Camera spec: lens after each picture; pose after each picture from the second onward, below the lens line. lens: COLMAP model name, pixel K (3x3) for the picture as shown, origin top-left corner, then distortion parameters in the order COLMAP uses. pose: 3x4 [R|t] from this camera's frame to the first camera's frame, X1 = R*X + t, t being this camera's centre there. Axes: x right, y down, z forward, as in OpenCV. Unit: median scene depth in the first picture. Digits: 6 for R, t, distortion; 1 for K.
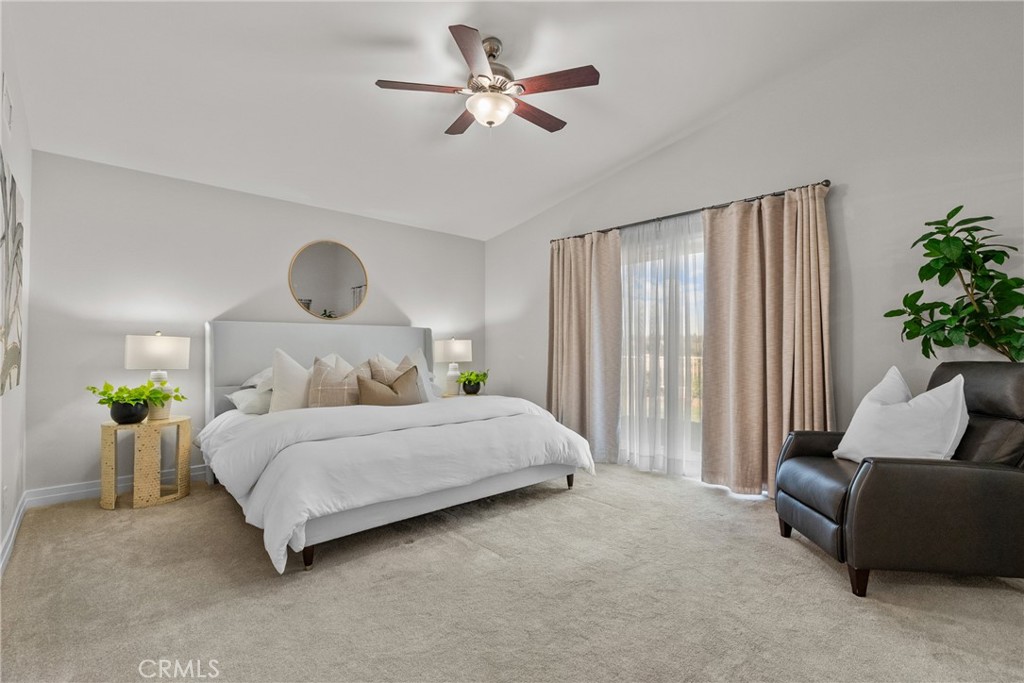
lens RADIAL K [[464.8, 0, 508.8], [0, 464.8, 349.9], [0, 0, 1]] dist [-0.006117, 0.000028]
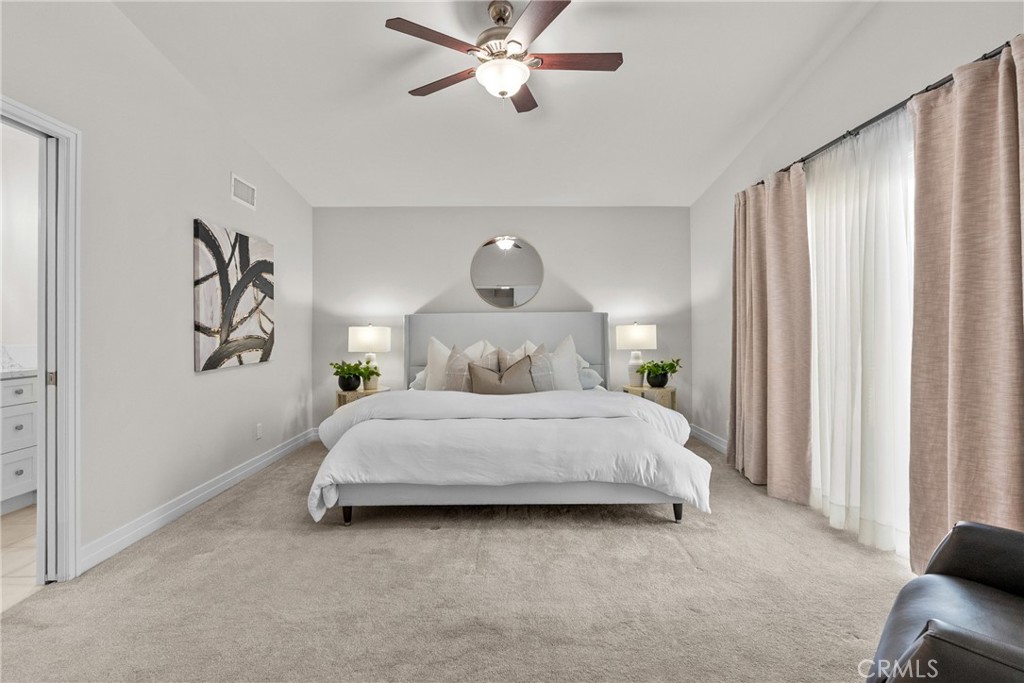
lens RADIAL K [[464.8, 0, 510.6], [0, 464.8, 331.5], [0, 0, 1]] dist [-0.006117, 0.000028]
pose [[0.745274, -0.001911, -0.666755, 0.461984], [0.005772, 0.999977, 0.003586, -0.020971], [0.666733, -0.006521, 0.745268, 0.262523]]
